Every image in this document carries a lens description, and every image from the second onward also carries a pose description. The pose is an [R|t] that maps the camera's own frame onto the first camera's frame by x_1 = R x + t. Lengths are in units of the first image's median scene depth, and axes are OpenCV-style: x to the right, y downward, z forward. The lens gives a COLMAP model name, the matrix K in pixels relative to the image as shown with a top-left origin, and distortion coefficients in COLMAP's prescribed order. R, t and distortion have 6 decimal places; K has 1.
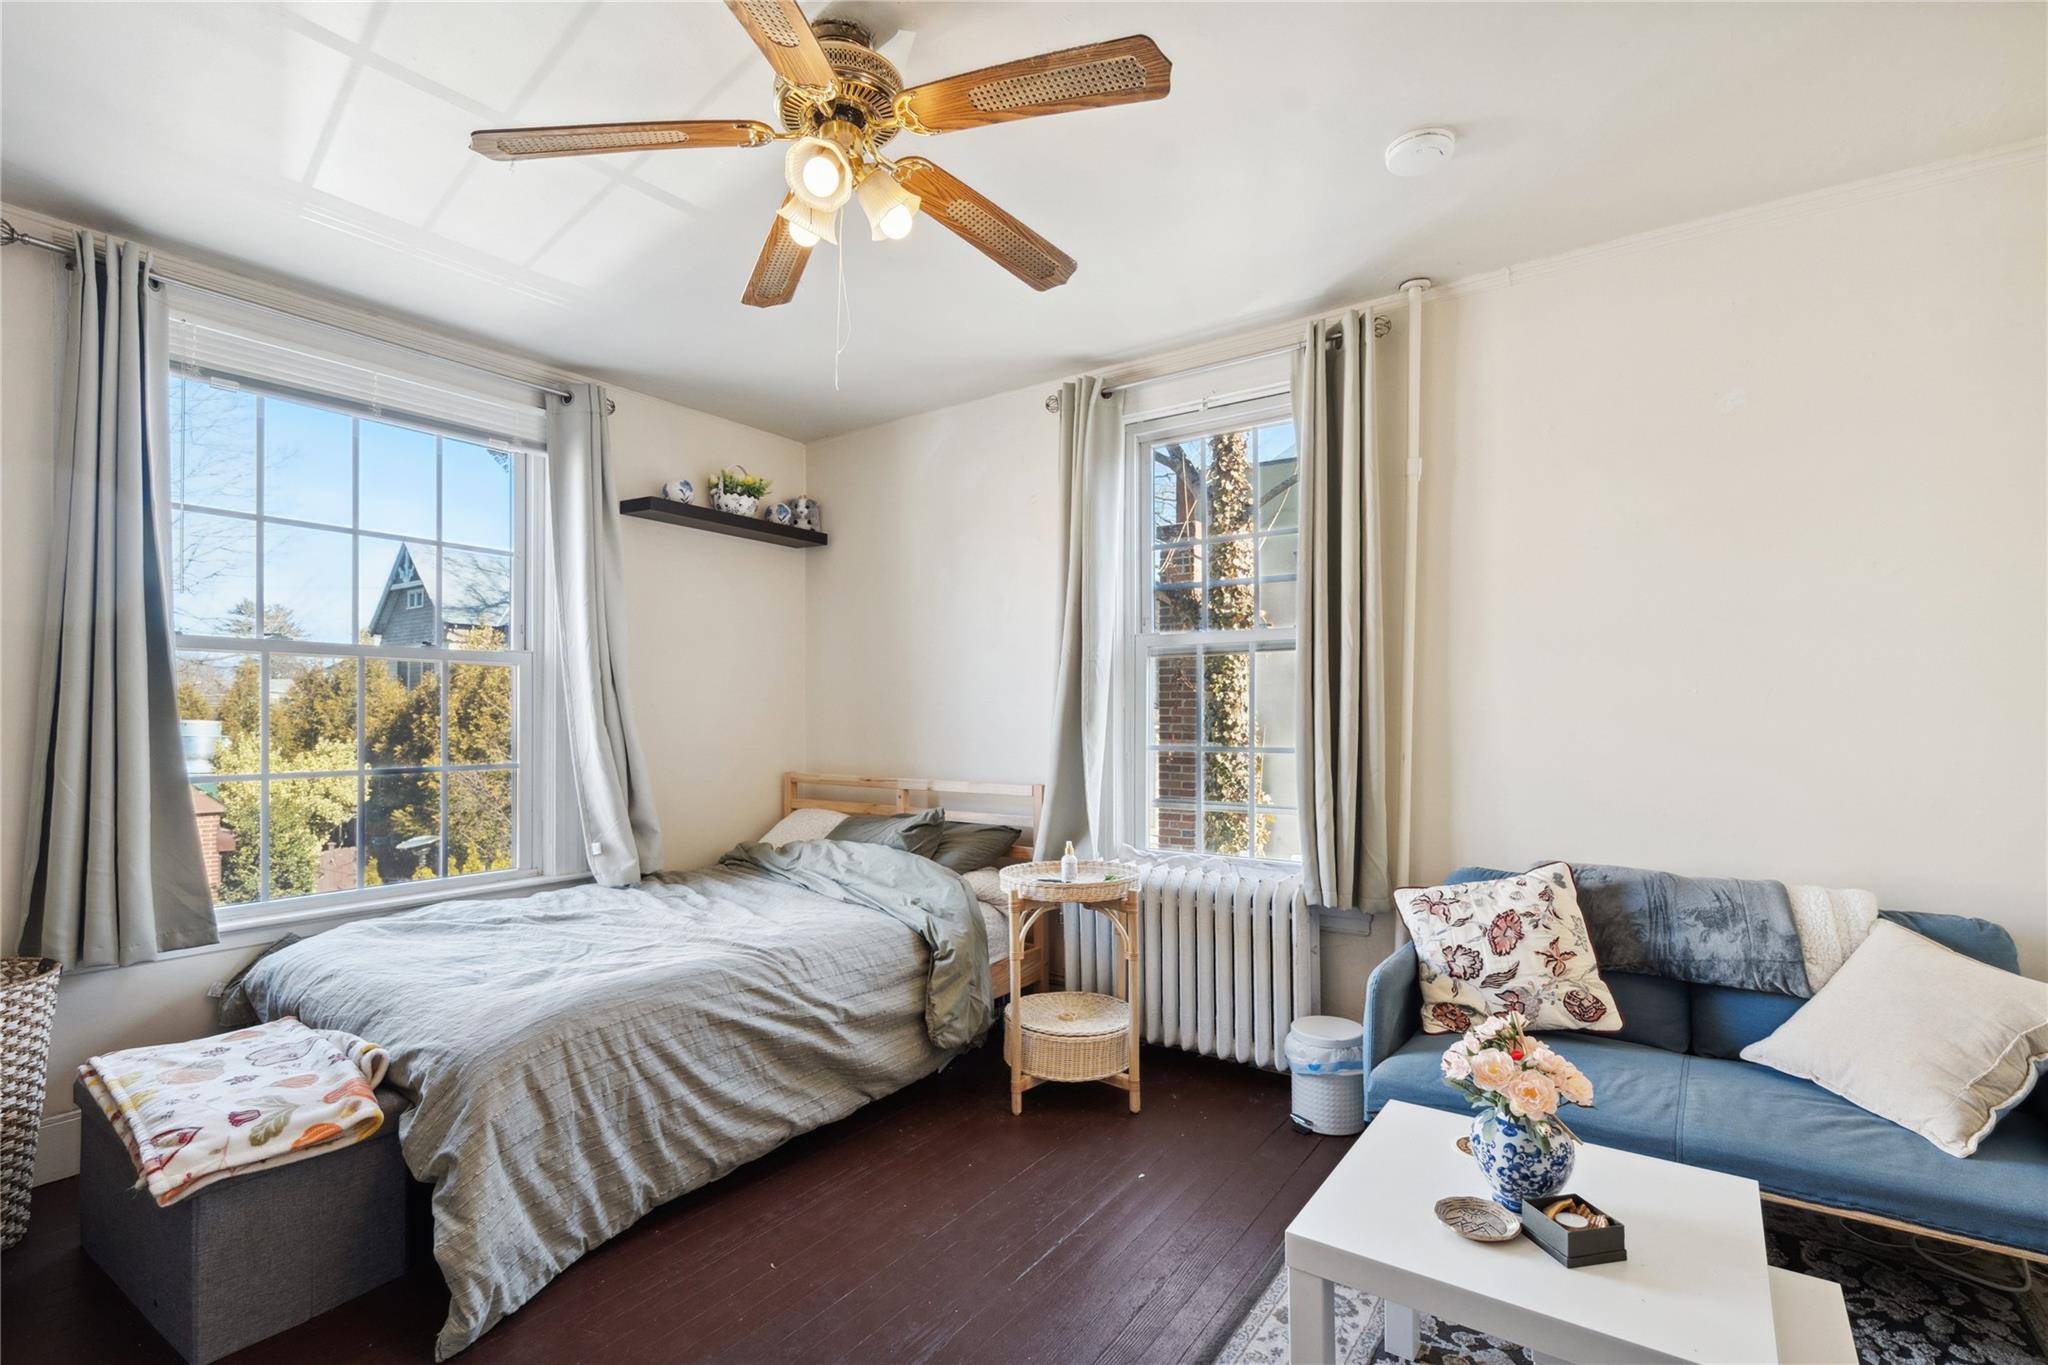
lens RADIAL K [[943.1, 0, 1028.4], [0, 943.1, 717.3], [0, 0, 1]] dist [-0.000829, 0.000944]
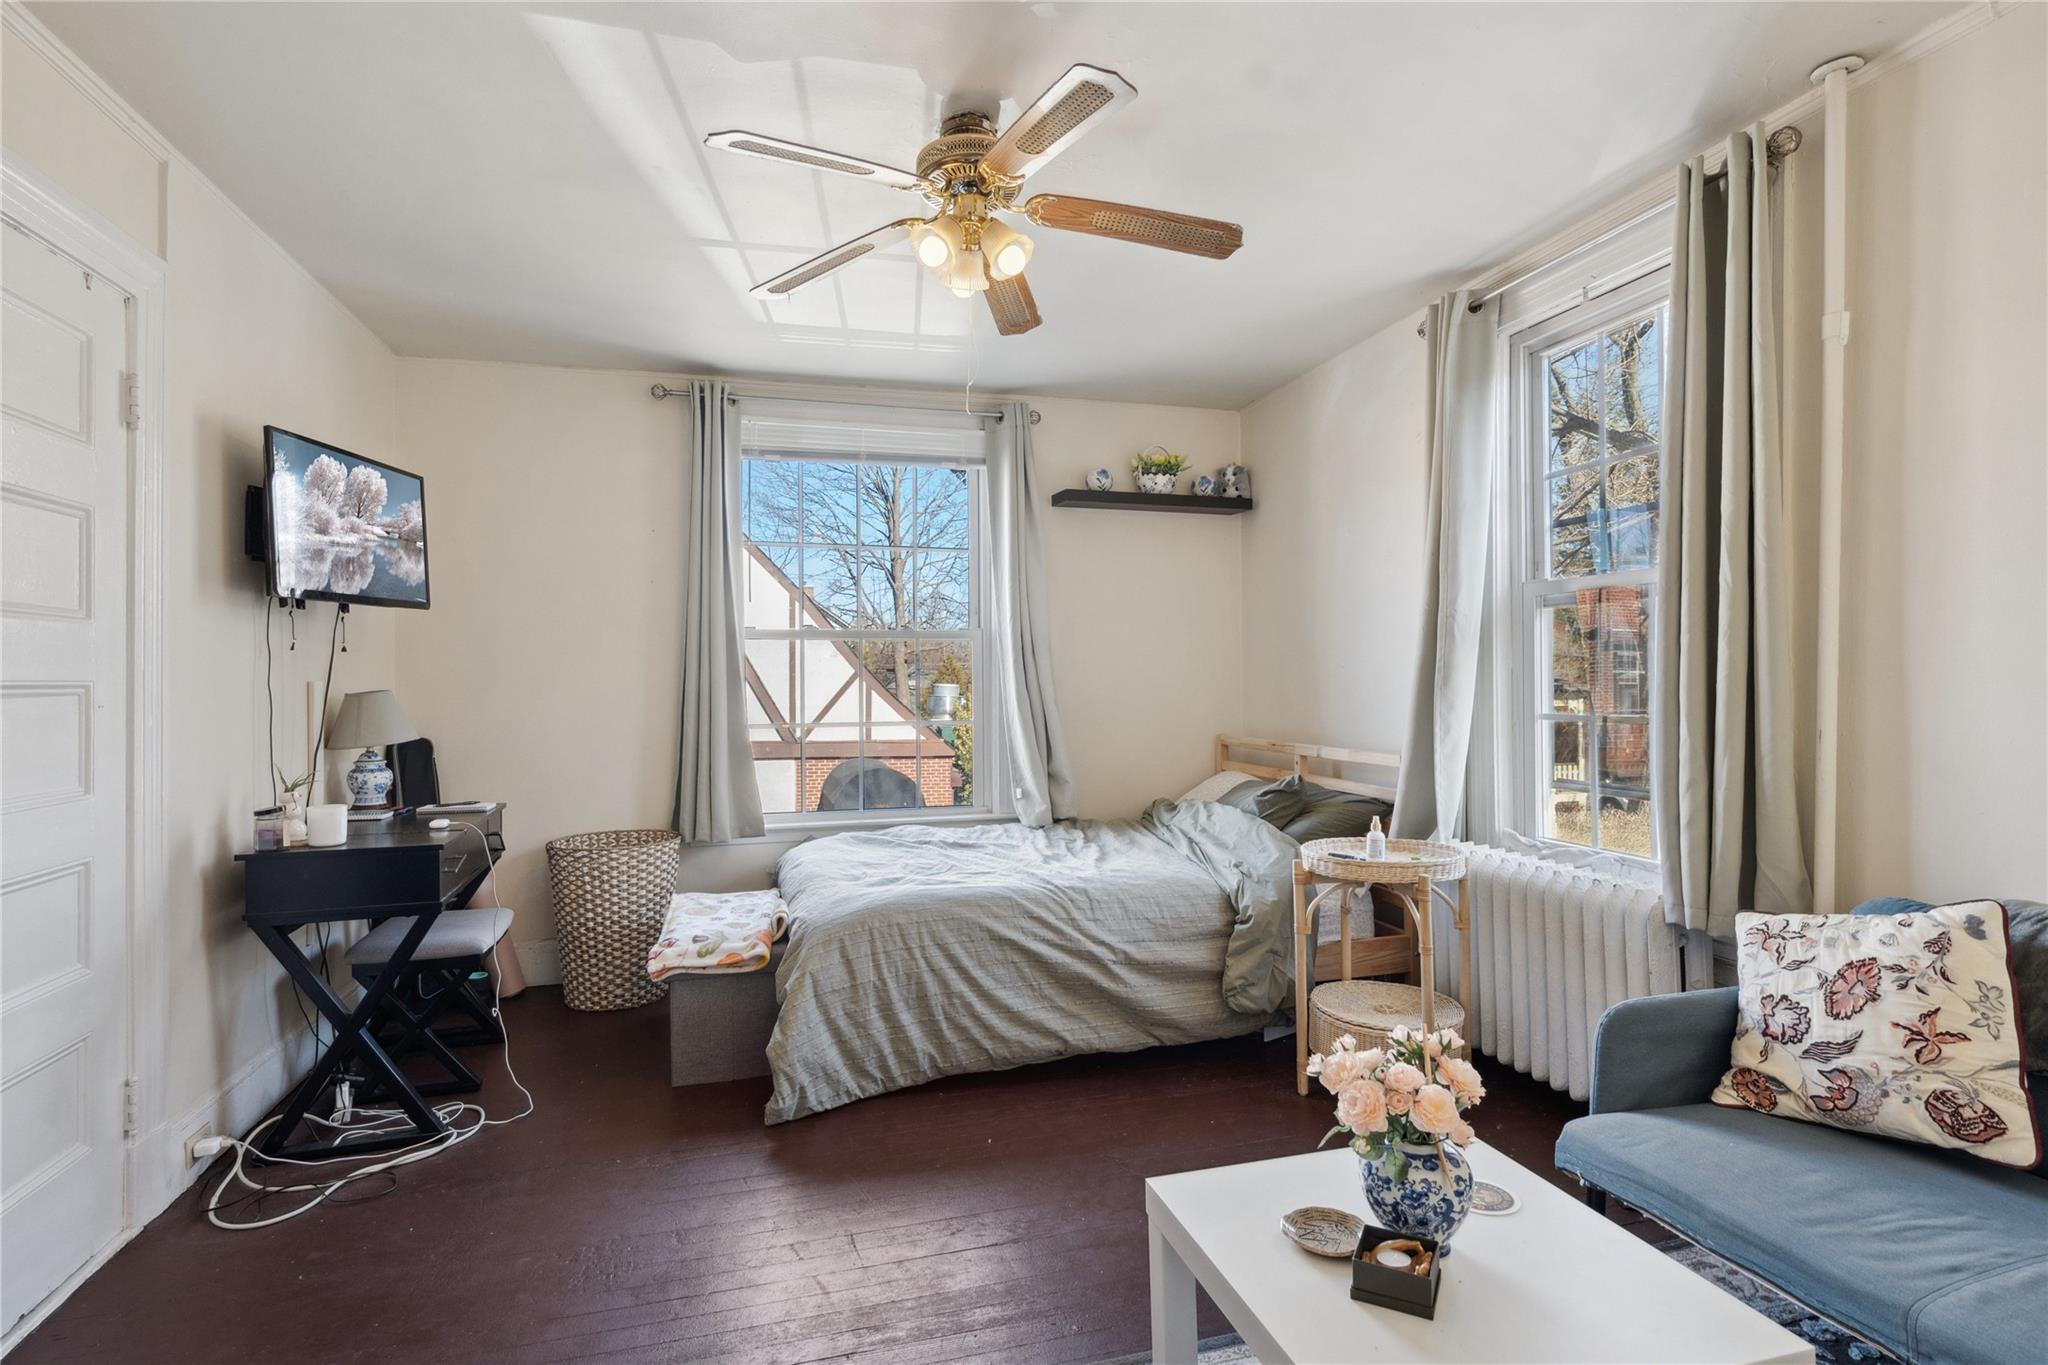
lens RADIAL K [[1000.2, 0, 1018.9], [0, 1000.2, 681.1], [0, 0, 1]] dist [-0.001386, 0.002144]
pose [[0.775616, -0.003707, -0.631194, 0.425778], [0.005043, 0.999987, 0.000324, -0.003038], [0.631185, -0.003435, 0.775625, 0.028349]]
